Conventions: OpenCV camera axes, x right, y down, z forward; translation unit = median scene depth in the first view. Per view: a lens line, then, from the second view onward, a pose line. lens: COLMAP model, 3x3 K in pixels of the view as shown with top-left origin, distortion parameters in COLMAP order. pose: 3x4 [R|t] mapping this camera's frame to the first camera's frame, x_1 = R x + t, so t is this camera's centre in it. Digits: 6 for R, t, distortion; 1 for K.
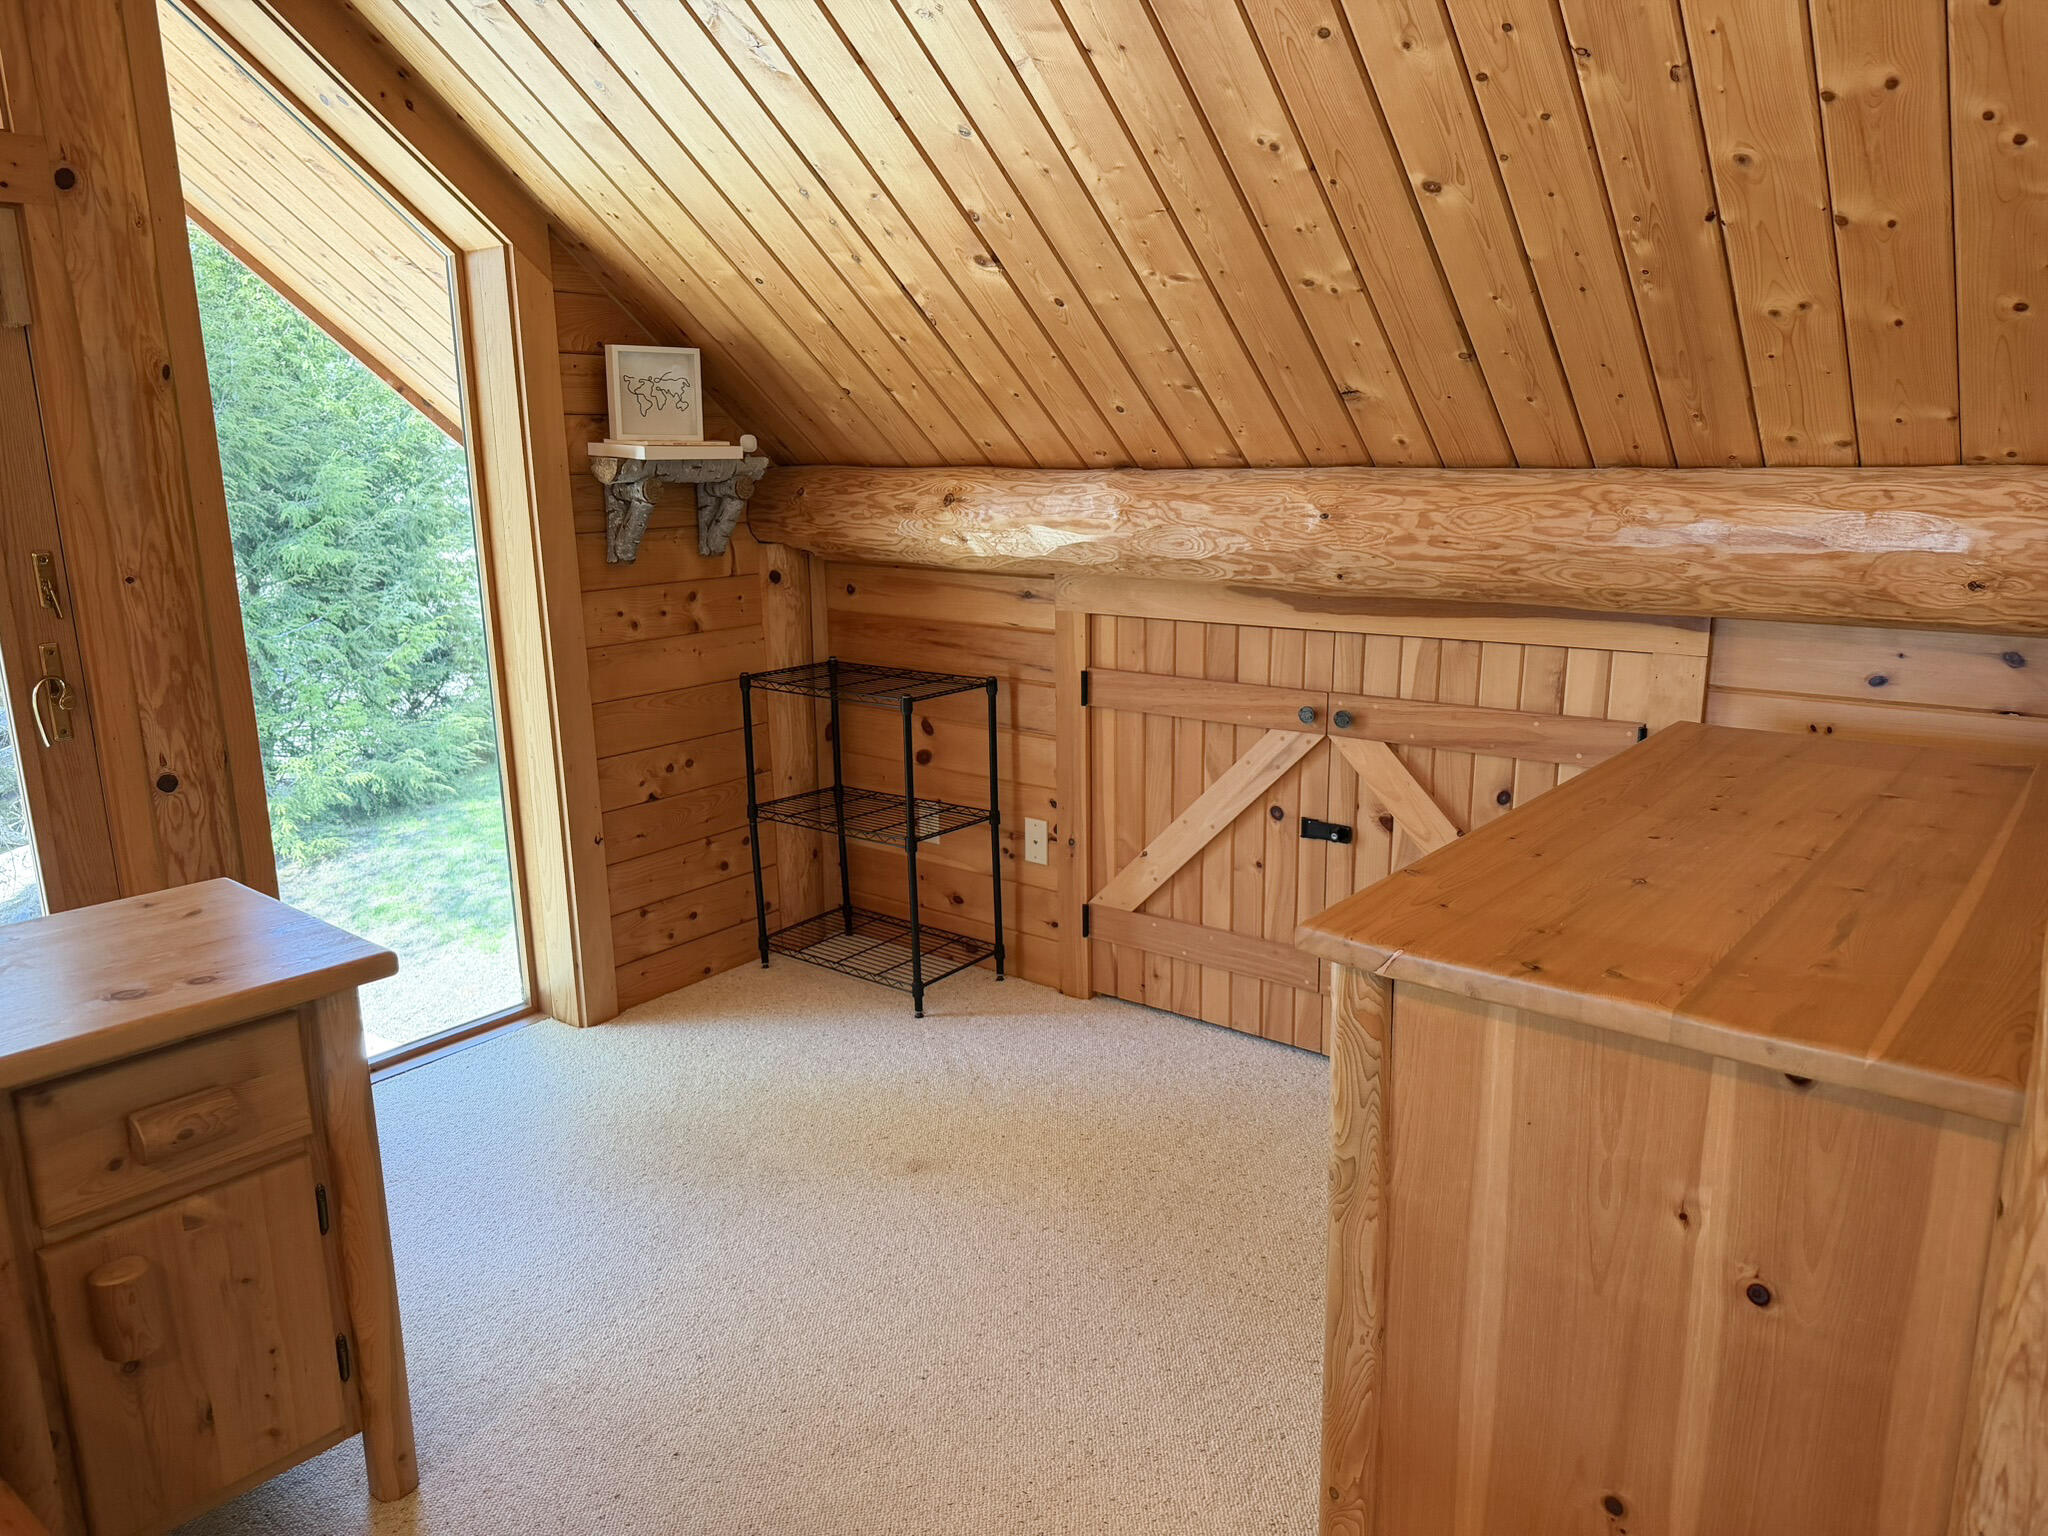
lens RADIAL K [[1435.7, 0, 1031.0], [0, 1435.7, 784.5], [0, 0, 1]] dist [0.091735, -0.144297]
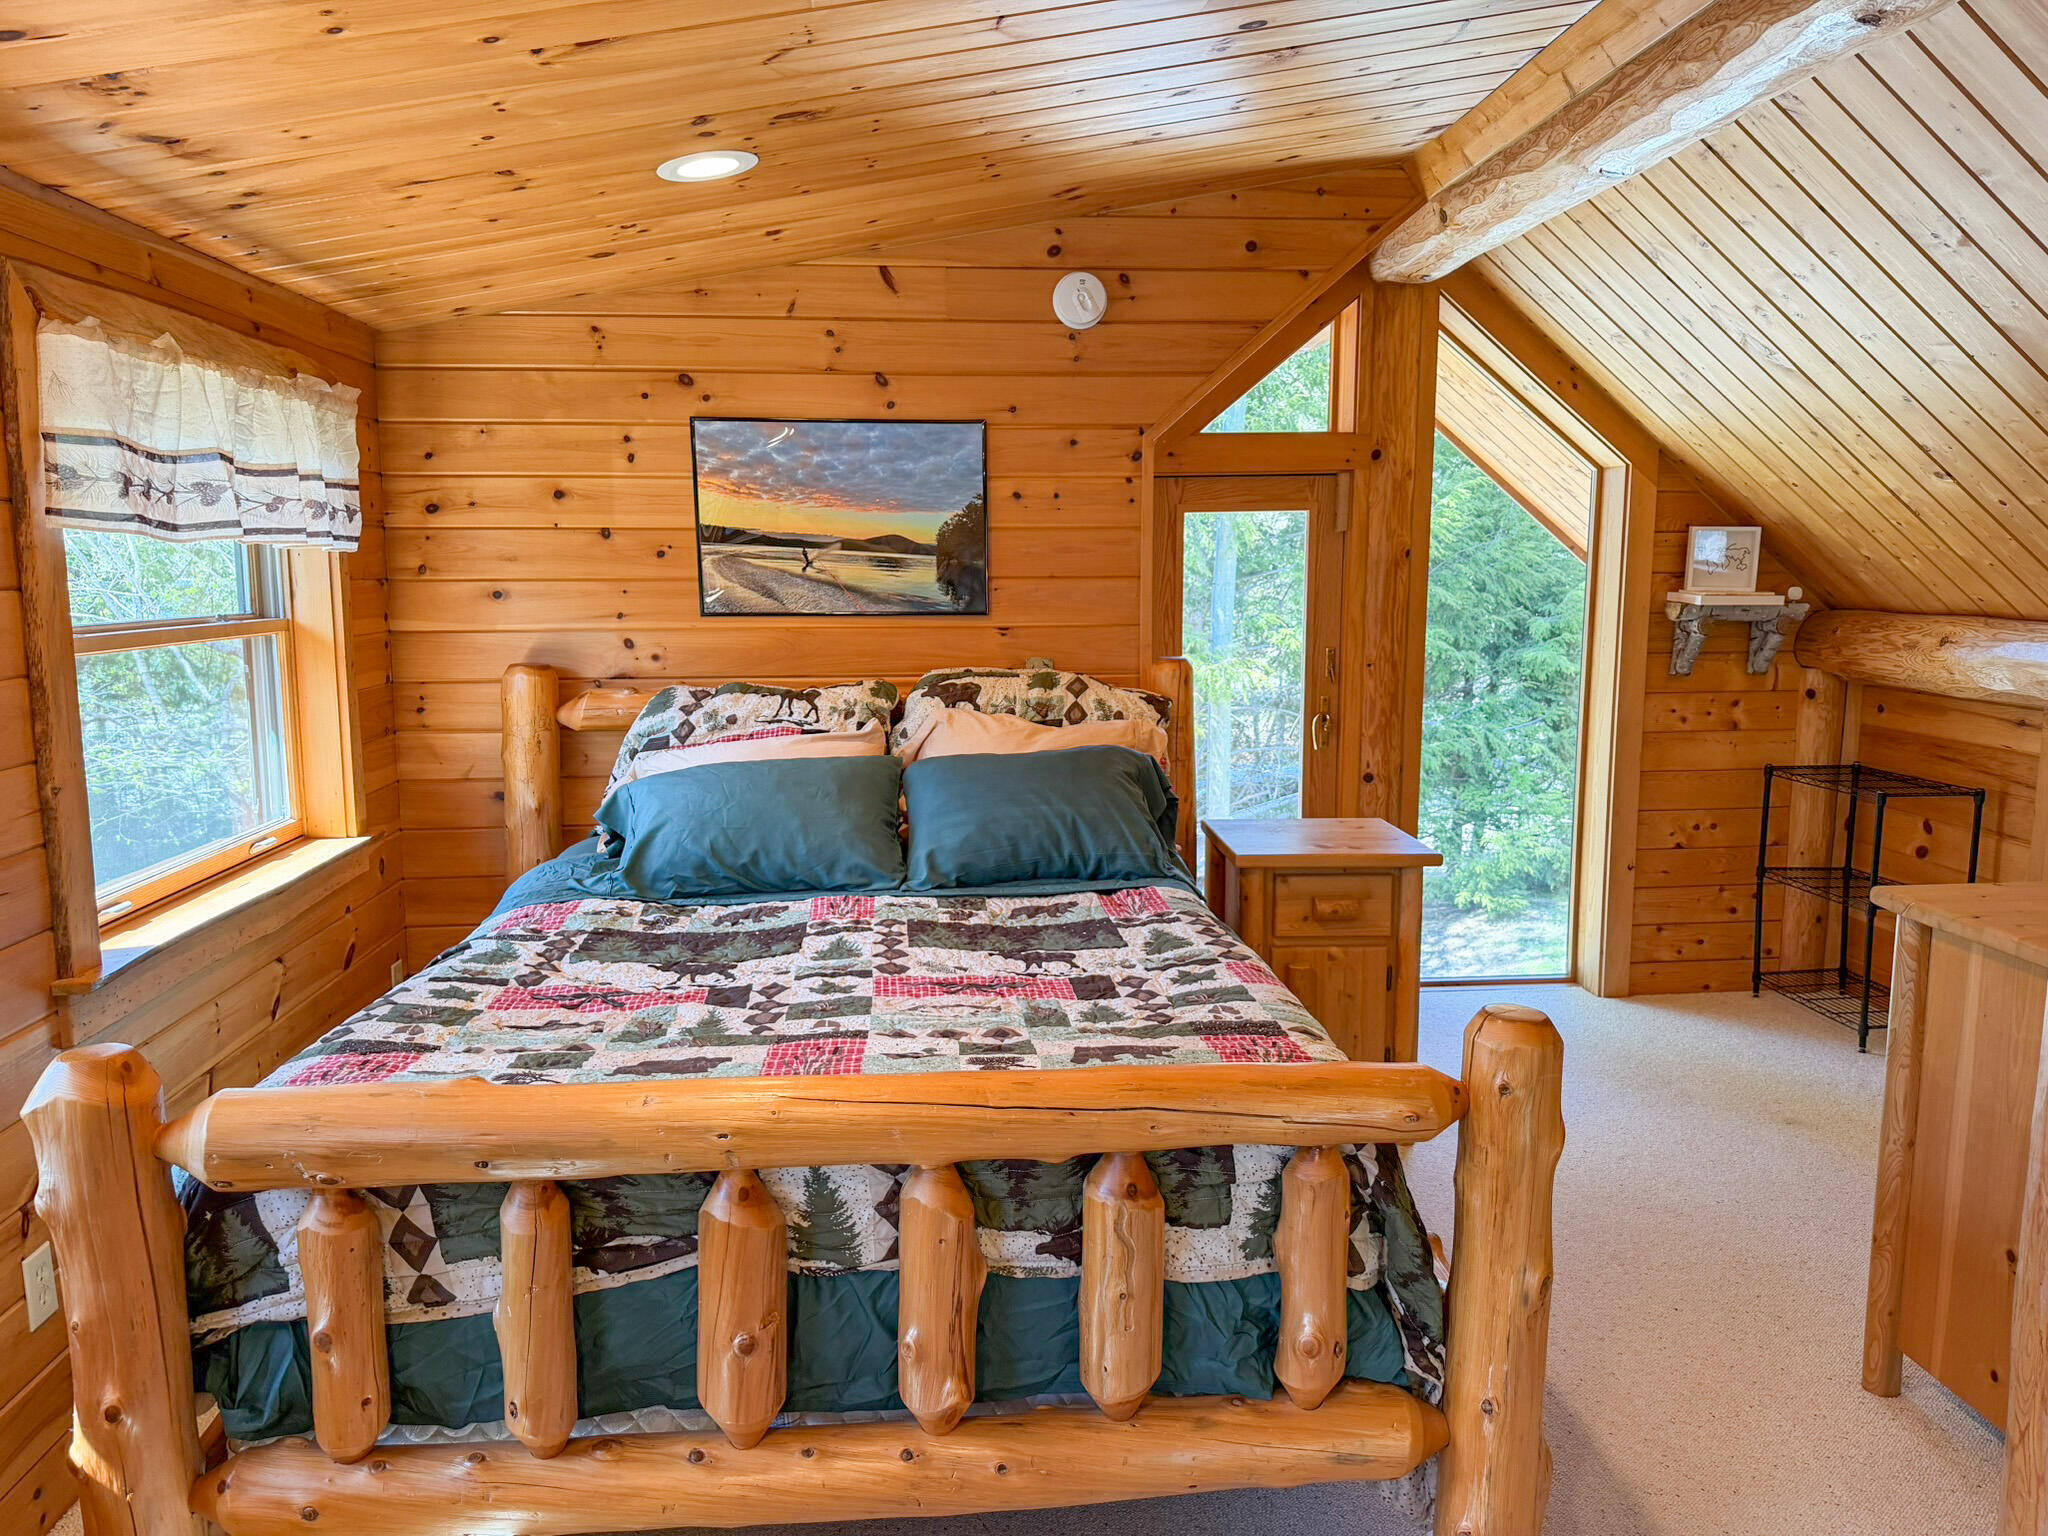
lens RADIAL K [[1435.7, 0, 1031.0], [0, 1435.7, 784.5], [0, 0, 1]] dist [0.091735, -0.144297]
pose [[0.689513, 0.119869, -0.714286, 0.304875], [-0.174541, 0.984645, -0.003248, 0.066162], [0.702928, 0.126911, 0.699847, -0.419030]]
